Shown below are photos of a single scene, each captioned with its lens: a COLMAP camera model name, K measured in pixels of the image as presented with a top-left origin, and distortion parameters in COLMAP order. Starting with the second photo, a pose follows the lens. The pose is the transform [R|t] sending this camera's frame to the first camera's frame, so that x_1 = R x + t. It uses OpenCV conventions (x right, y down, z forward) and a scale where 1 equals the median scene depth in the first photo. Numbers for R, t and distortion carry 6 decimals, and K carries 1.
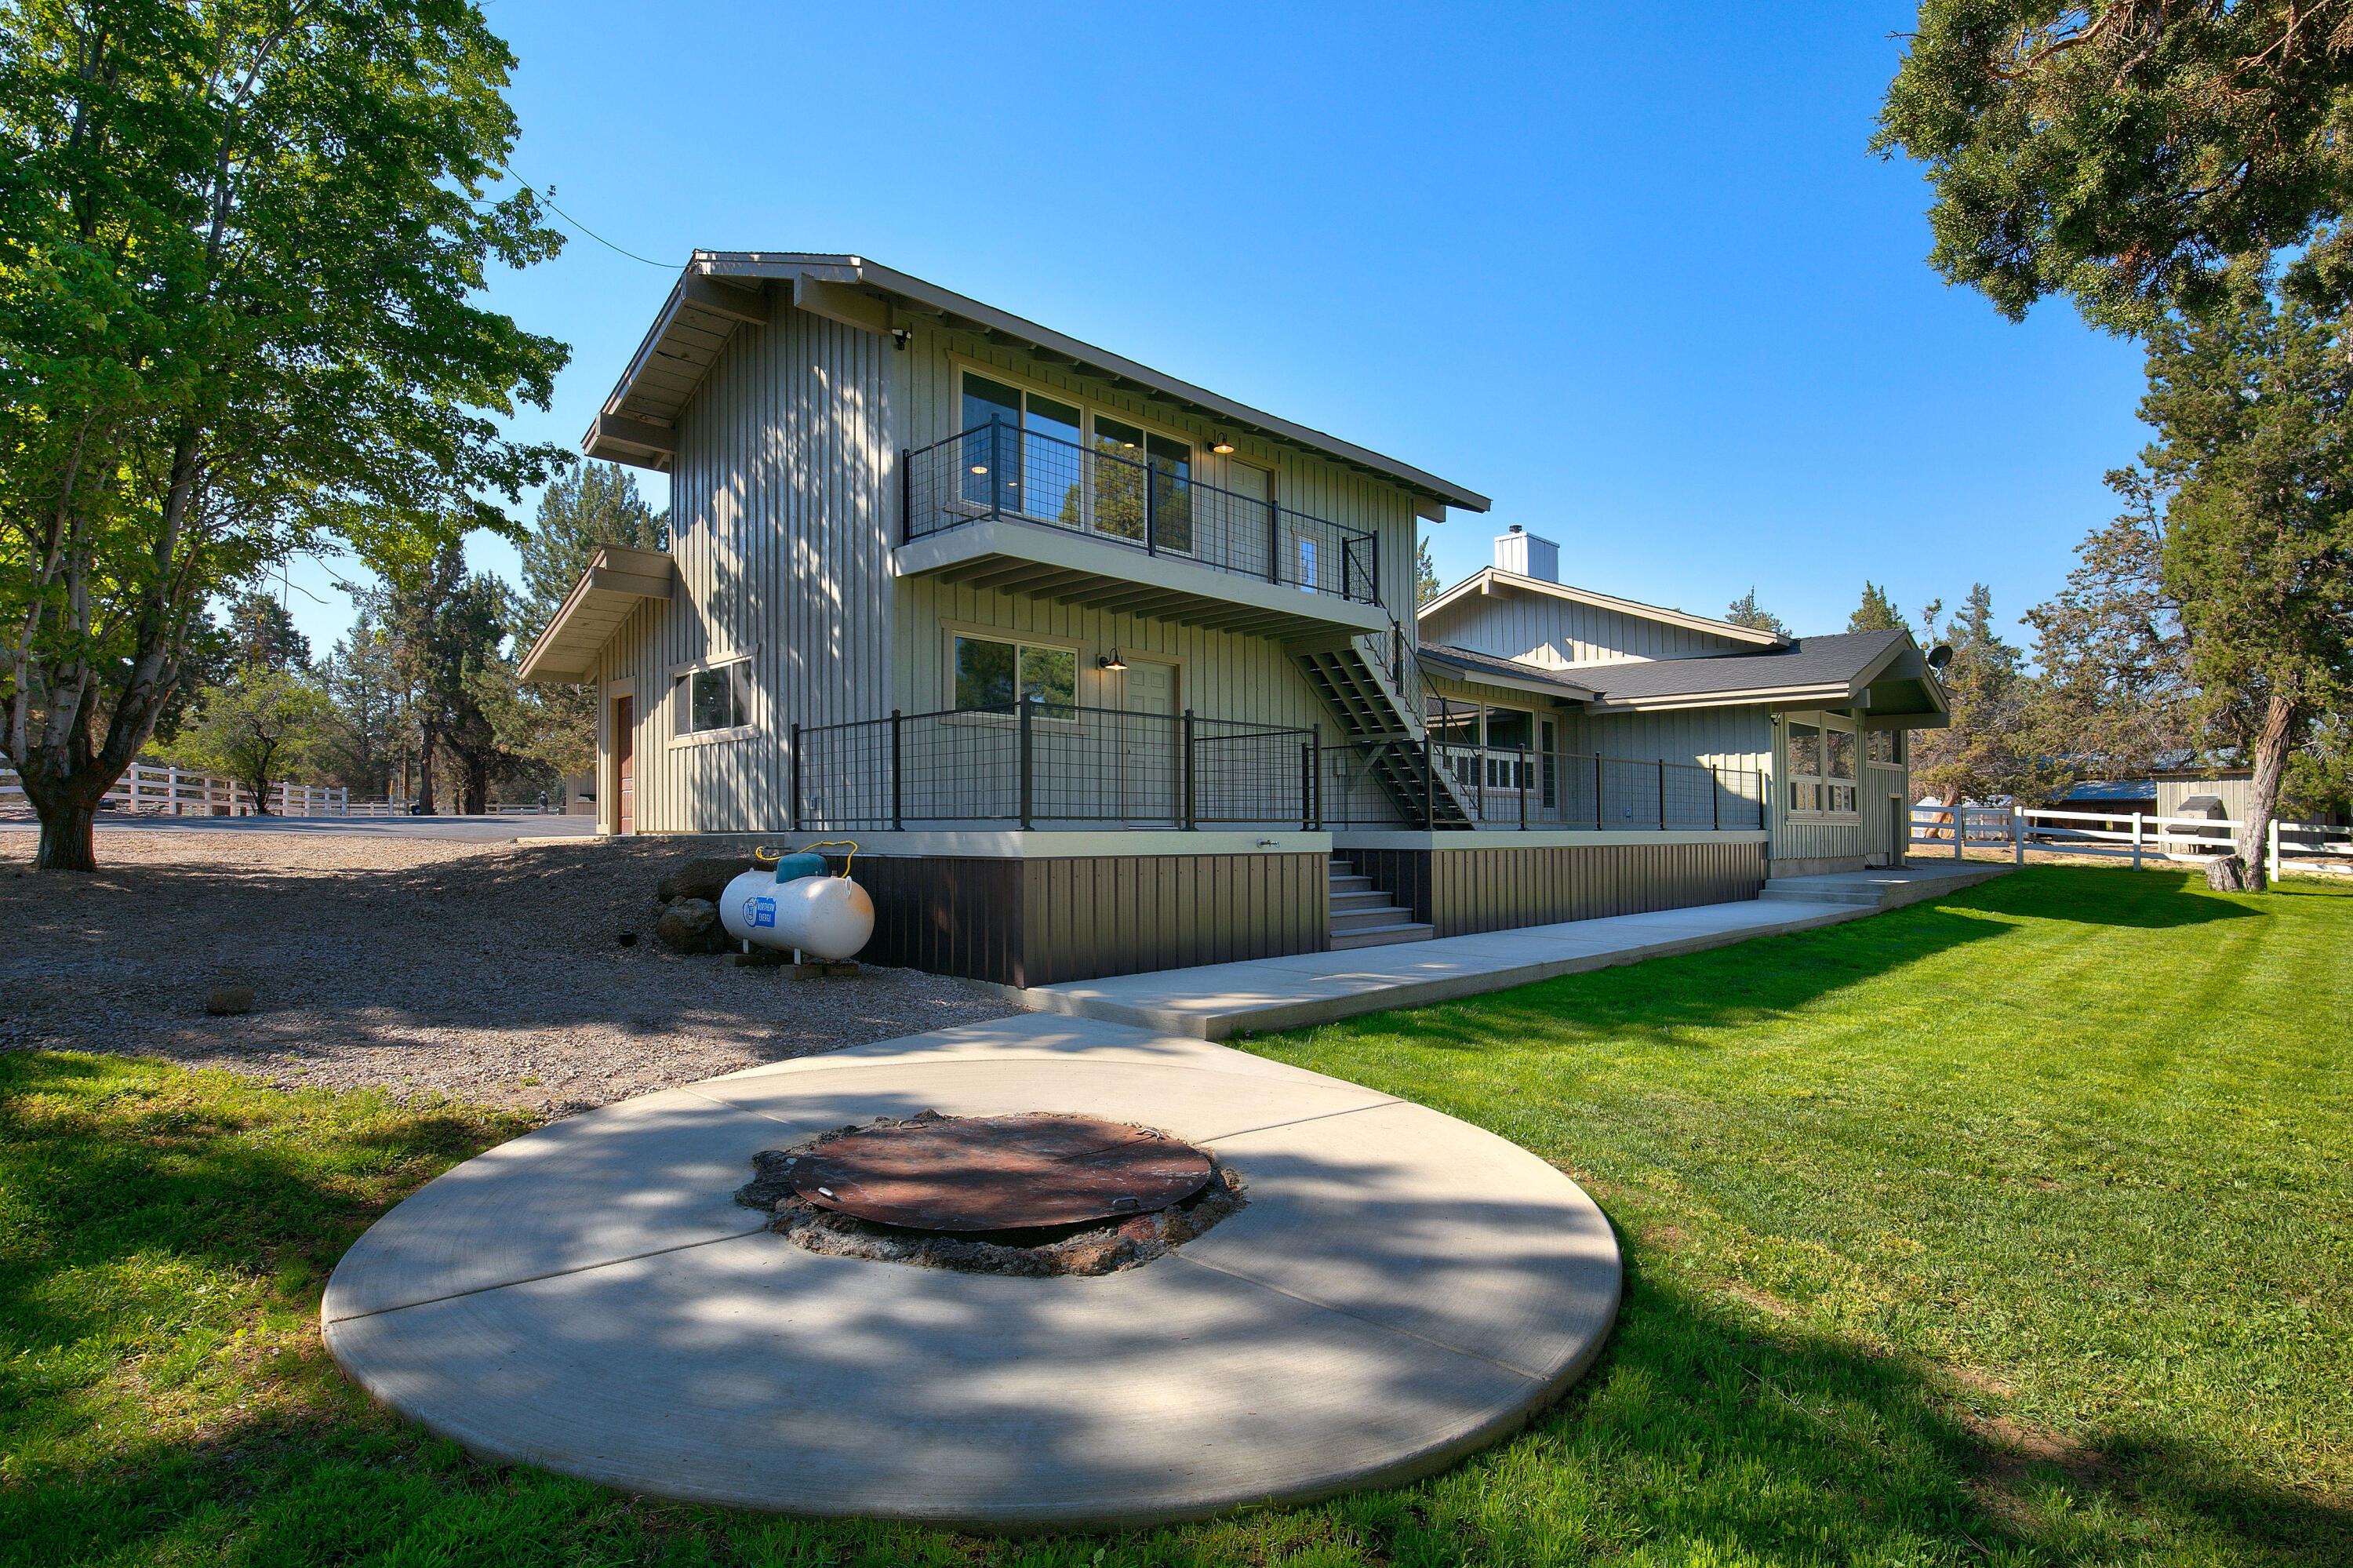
lens RADIAL K [[1262.7, 0, 1183.2], [0, 1262.7, 795.5], [0, 0, 1]] dist [-0.021794, -0.001523]
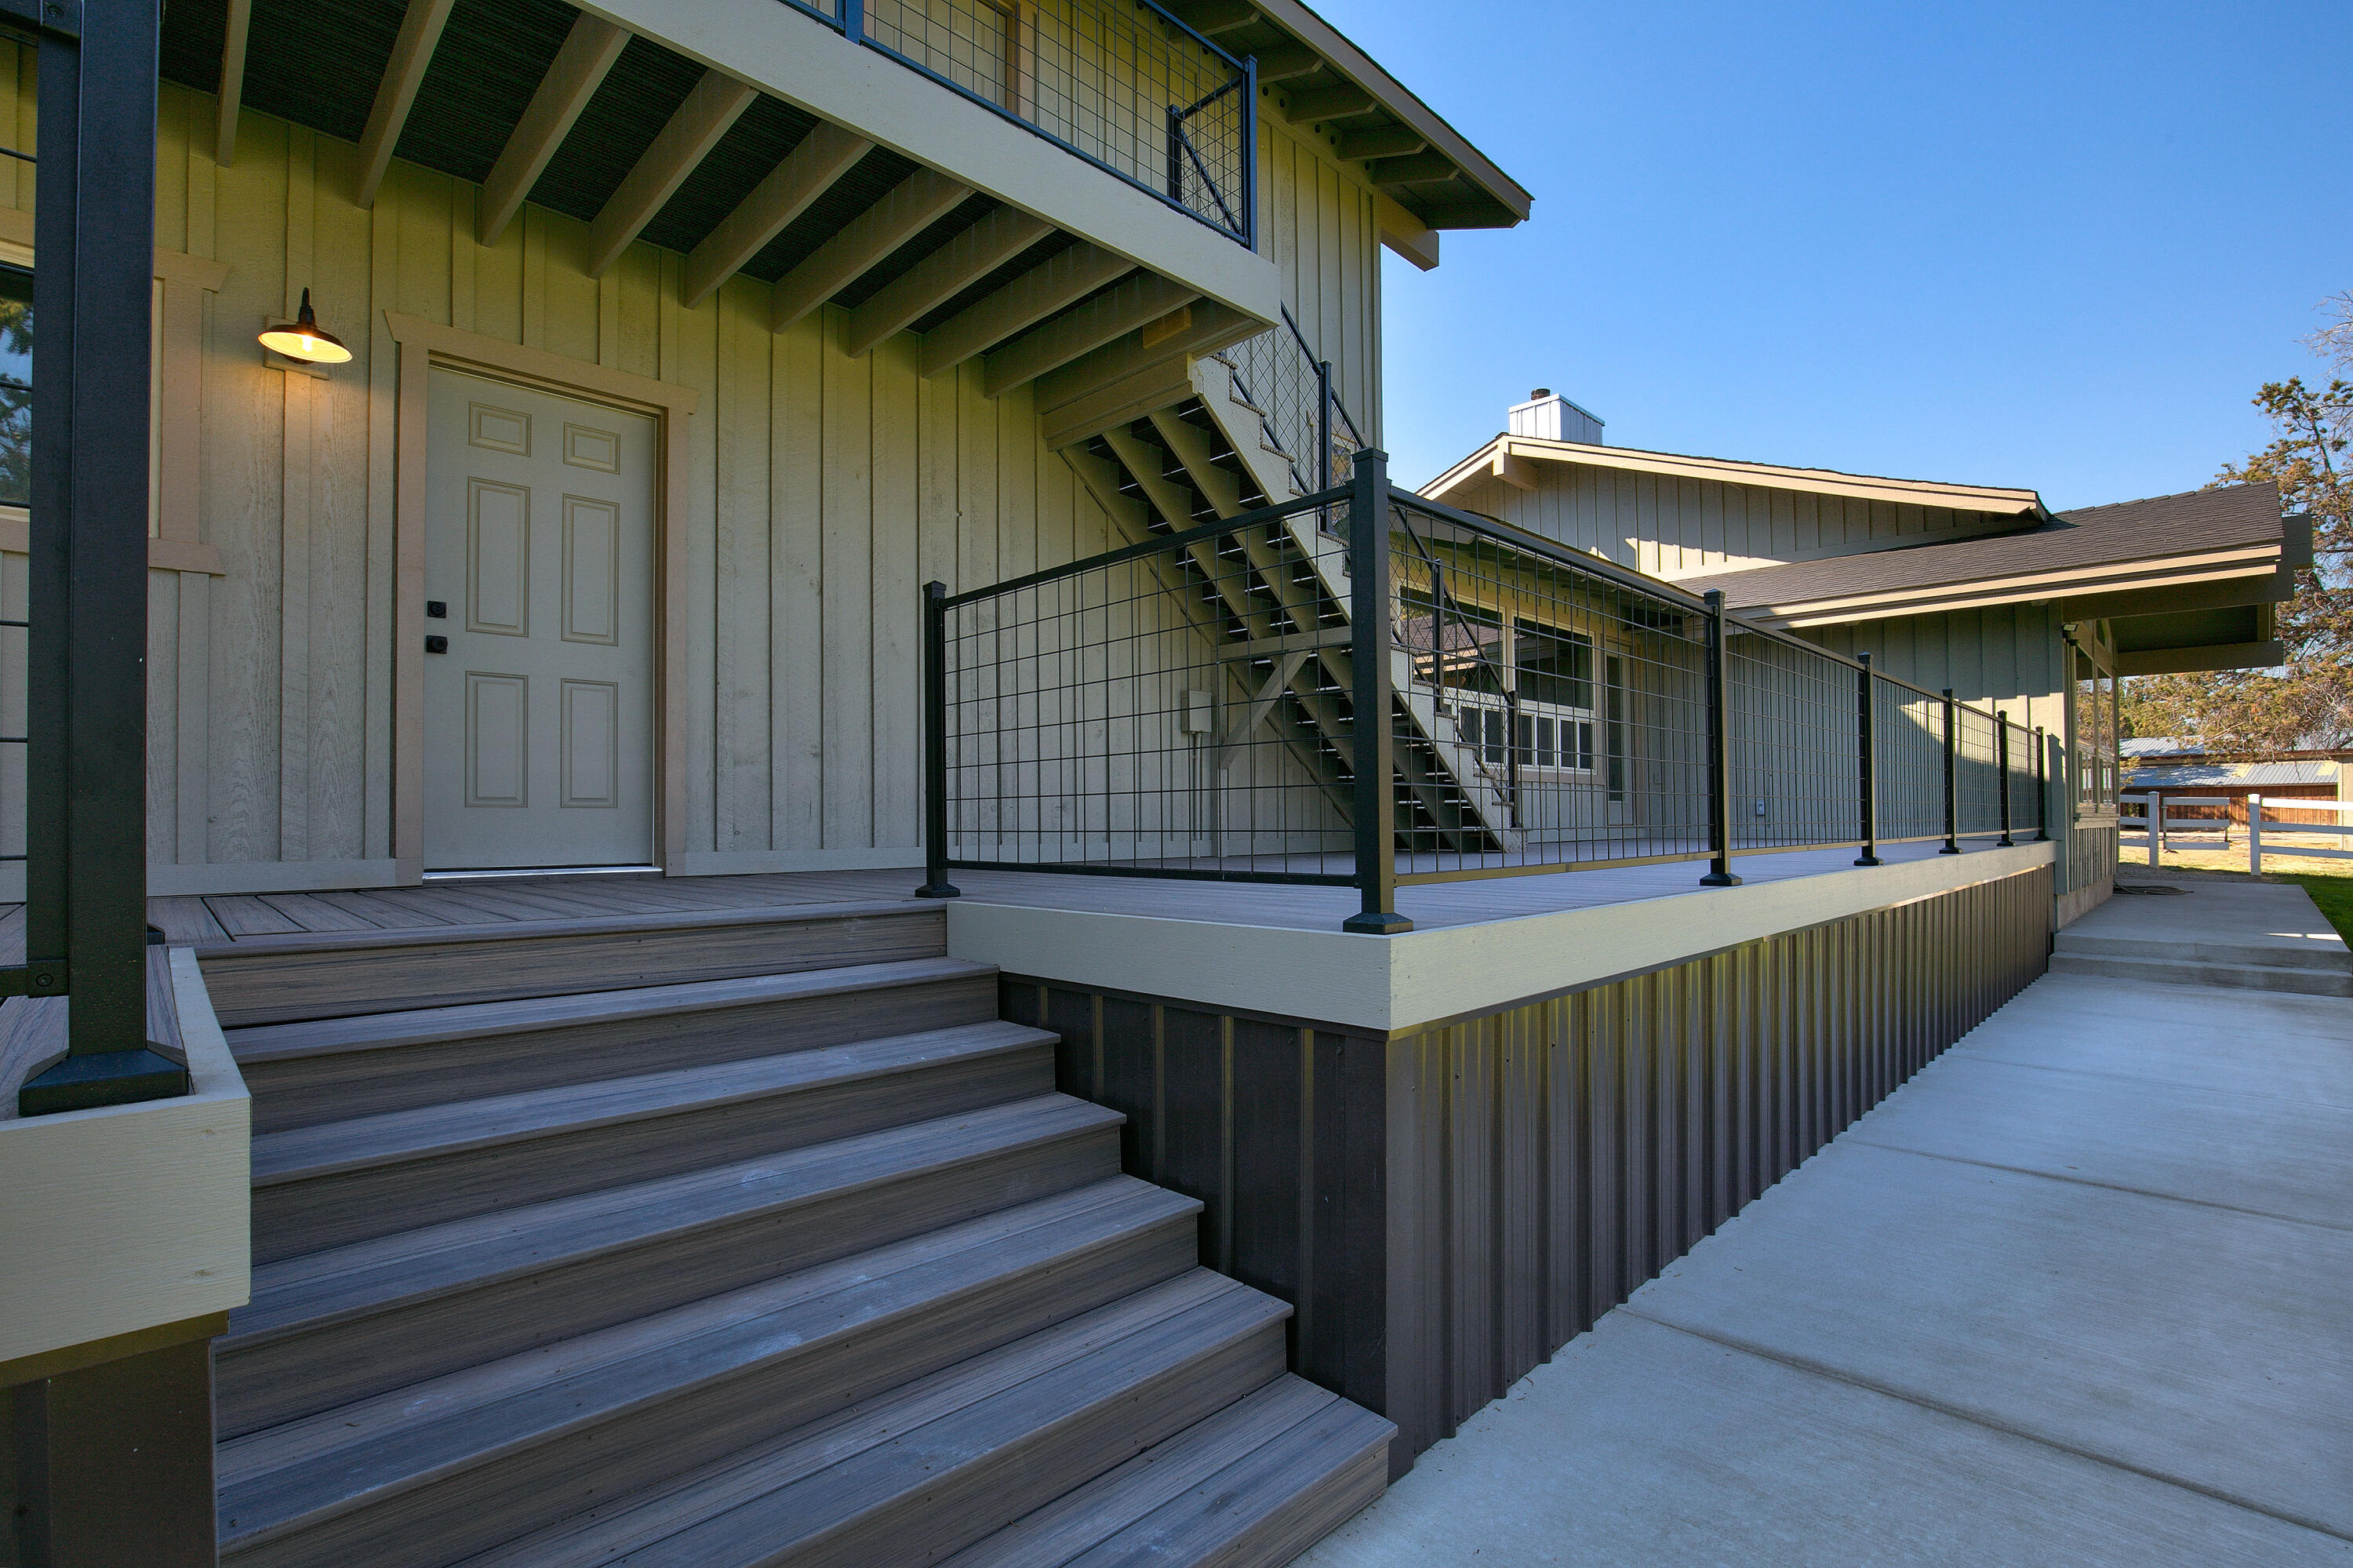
lens RADIAL K [[1097.2, 0, 1189.3], [0, 1097.2, 800.8], [0, 0, 1]] dist [-0.028453, 0.002661]
pose [[0.999772, -0.007286, -0.020091, 0.105803], [0.007472, 0.999930, 0.009202, 0.003443], [0.020023, -0.009350, 0.999756, 0.509234]]
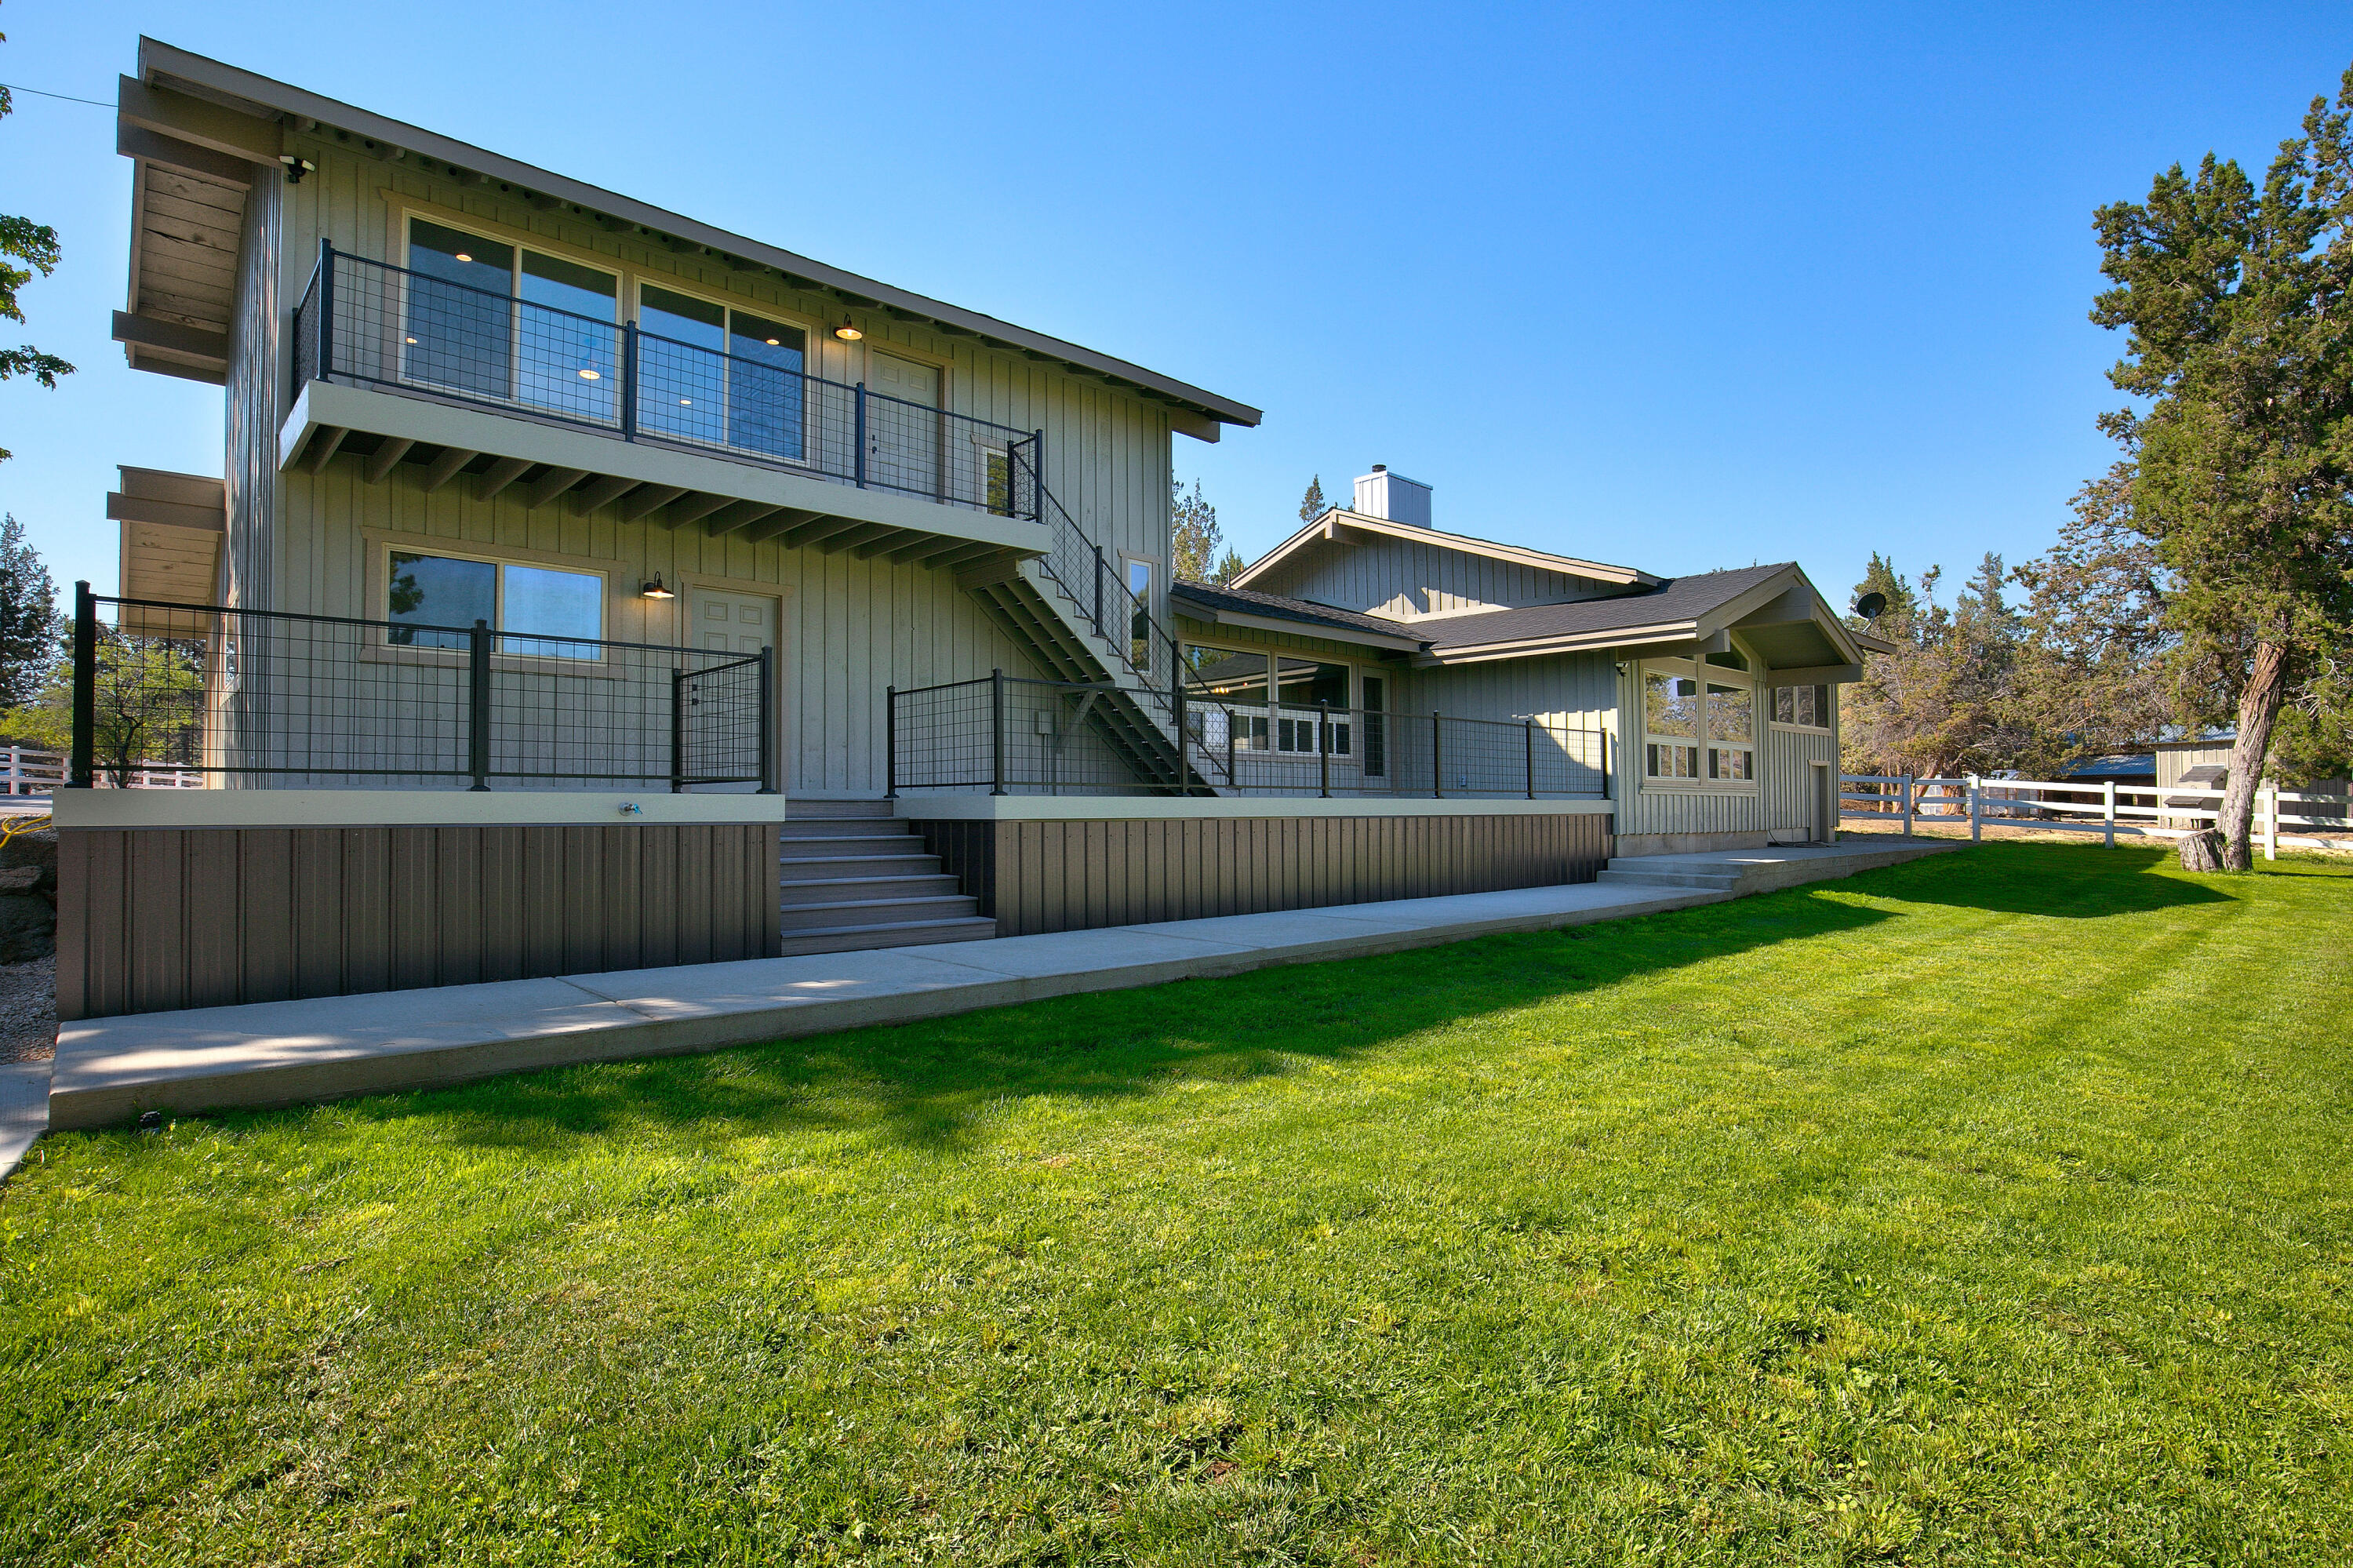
lens RADIAL K [[1196.8, 0, 1174.1], [0, 1196.8, 773.5], [0, 0, 1]] dist [-0.022648, -0.000661]
pose [[0.998207, -0.004631, -0.059677, 0.213370], [0.004373, 0.999981, -0.004456, 0.011470], [0.059696, 0.004187, 0.998208, 0.178323]]
